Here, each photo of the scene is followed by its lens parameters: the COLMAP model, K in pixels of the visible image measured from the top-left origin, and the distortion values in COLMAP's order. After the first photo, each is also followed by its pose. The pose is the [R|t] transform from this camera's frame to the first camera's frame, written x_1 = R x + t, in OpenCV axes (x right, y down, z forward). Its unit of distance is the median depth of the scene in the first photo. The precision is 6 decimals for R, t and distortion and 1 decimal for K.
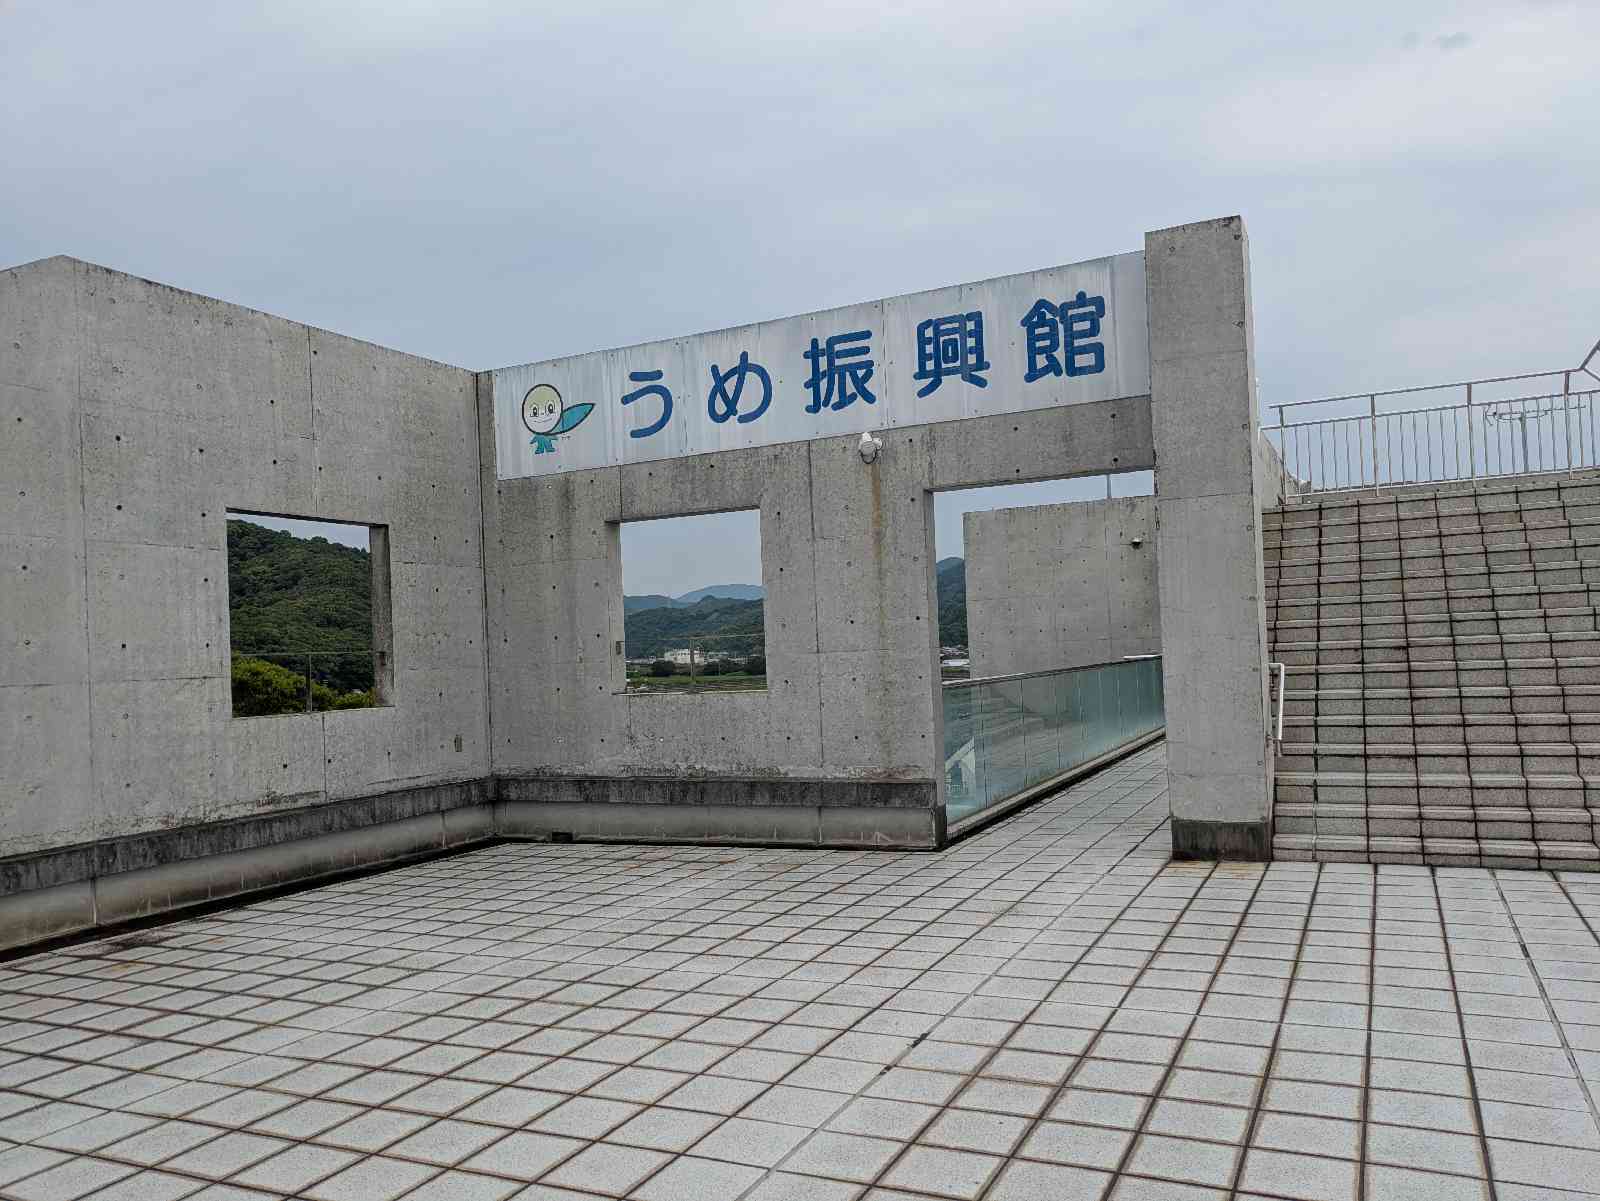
lens RADIAL K [[1199.0, 0, 799.2], [0, 1199.0, 640.5], [0, 0, 1]] dist [0.026923, 0.017653]
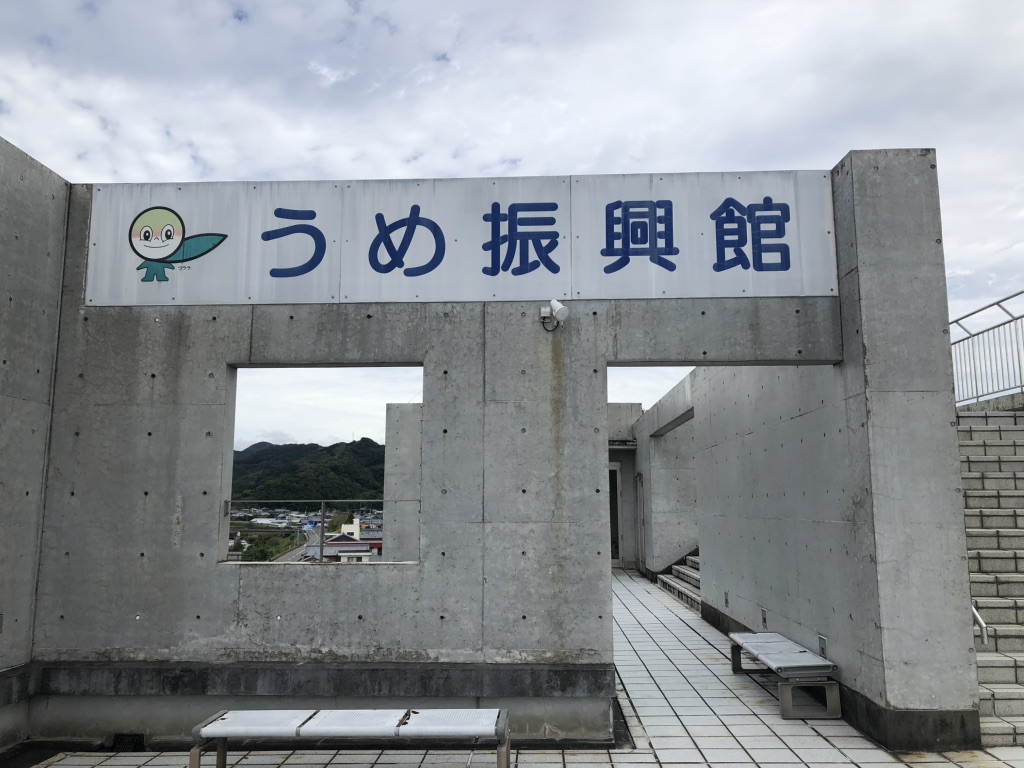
lens RADIAL K [[854.0, 0, 520.2], [0, 854.0, 376.2], [0, 0, 1]] dist [0.044434, -0.067472]
pose [[0.914071, 0.101072, 0.392758, -0.243121], [-0.041069, 0.986537, -0.158295, 0.001796], [-0.403470, 0.128562, 0.905916, 0.385245]]
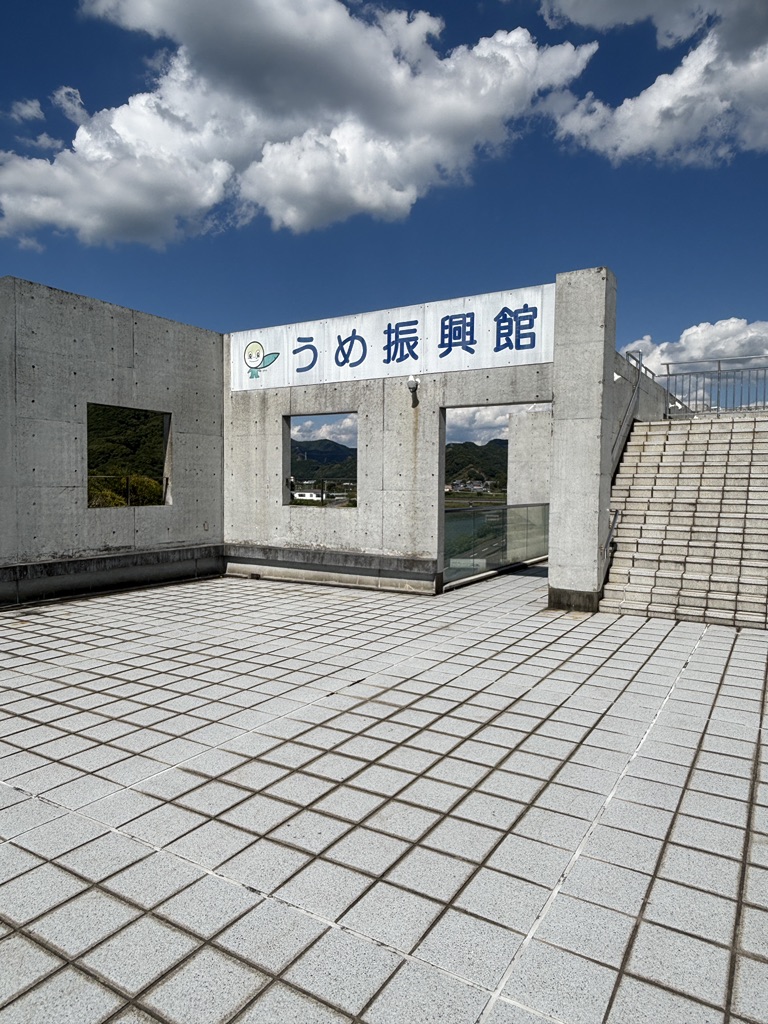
lens RADIAL K [[665.7, 0, 378.1], [0, 665.7, 517.9], [0, 0, 1]] dist [0.031679, -0.011500]
pose [[0.993793, 0.056403, -0.095885, 0.118168], [-0.050133, 0.996520, 0.066591, -0.016701], [0.099307, -0.061371, 0.993162, -0.065111]]
